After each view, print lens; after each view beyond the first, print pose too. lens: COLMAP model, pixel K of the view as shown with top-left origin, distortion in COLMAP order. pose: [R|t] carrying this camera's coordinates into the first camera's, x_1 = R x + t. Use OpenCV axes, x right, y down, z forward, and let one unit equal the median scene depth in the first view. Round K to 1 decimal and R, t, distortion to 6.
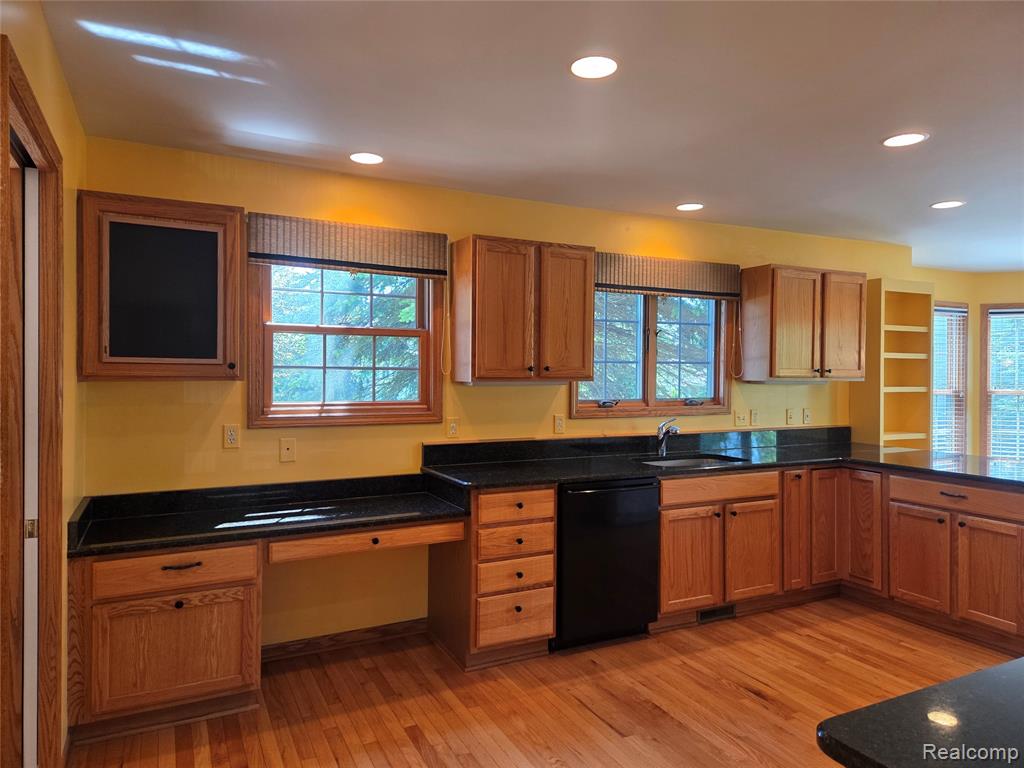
lens RADIAL K [[678.1, 0, 511.7], [0, 678.1, 380.6], [0, 0, 1]] dist [0.027605, -0.019688]
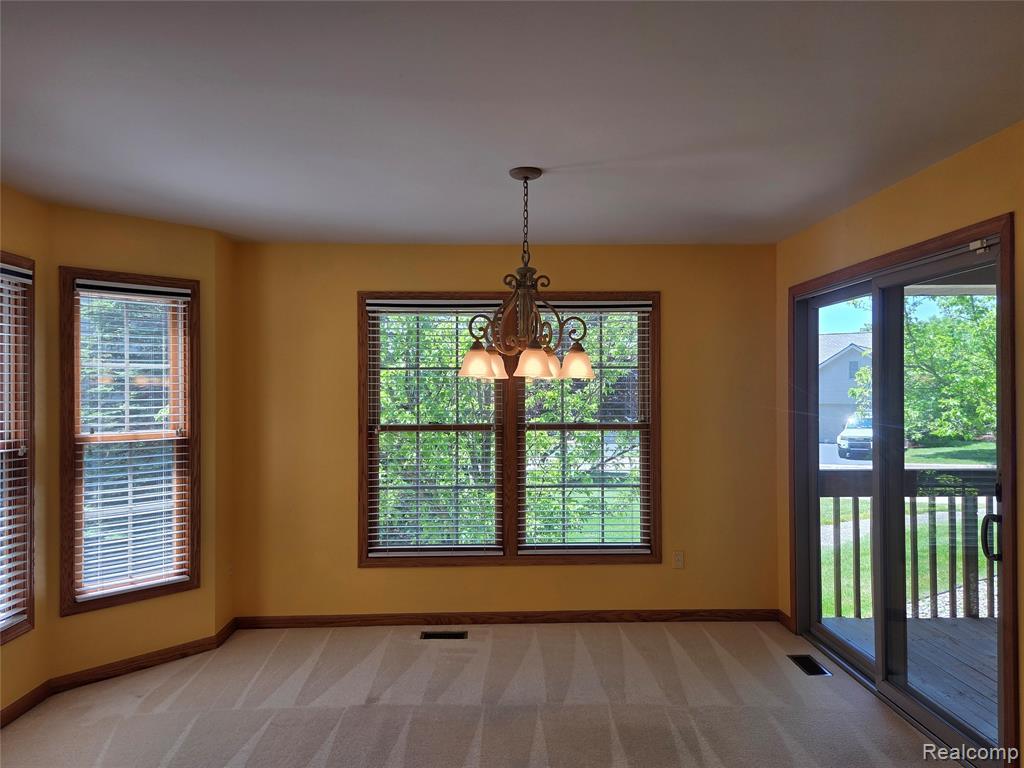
lens RADIAL K [[704.6, 0, 510.2], [0, 704.6, 384.2], [0, 0, 1]] dist [0.028971, -0.000805]
pose [[0.405207, -0.005341, 0.914209, 0.600389], [0.015839, 0.999874, -0.001179, -0.033214], [-0.914088, 0.014958, 0.405241, 0.858787]]
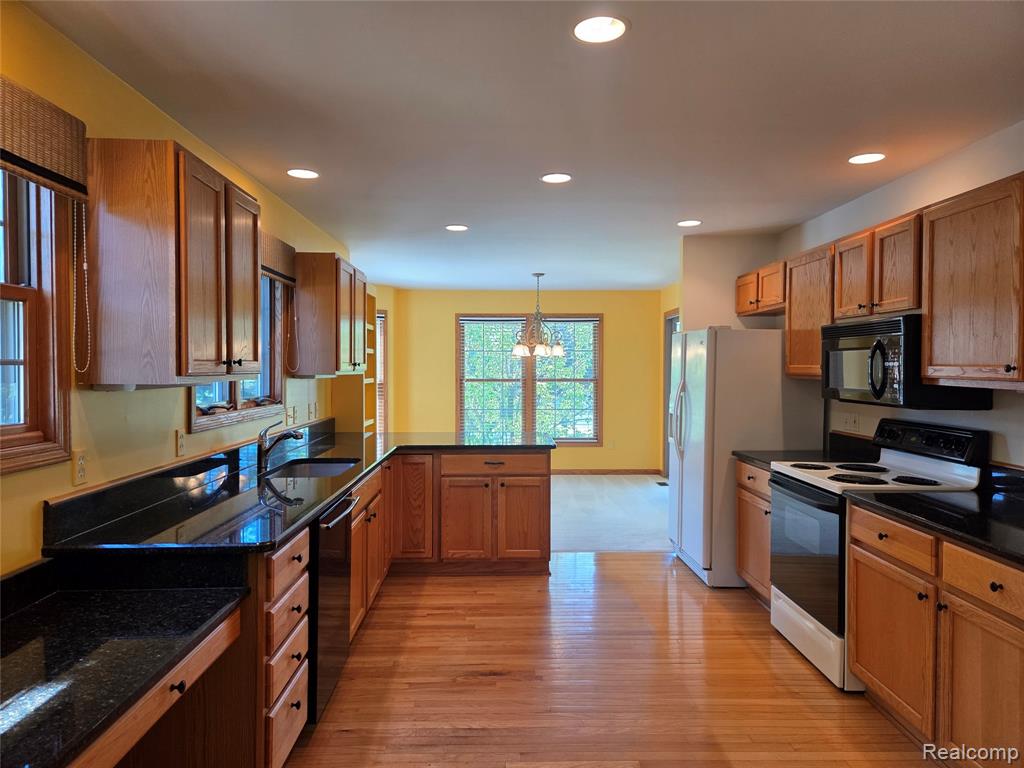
lens RADIAL K [[678.1, 0, 515.5], [0, 678.1, 377.0], [0, 0, 1]] dist [0.027605, -0.019688]
pose [[0.409919, -0.019076, 0.911922, -0.454698], [0.011433, 0.999810, 0.015775, -0.010179], [-0.912050, 0.003960, 0.410060, 0.429678]]
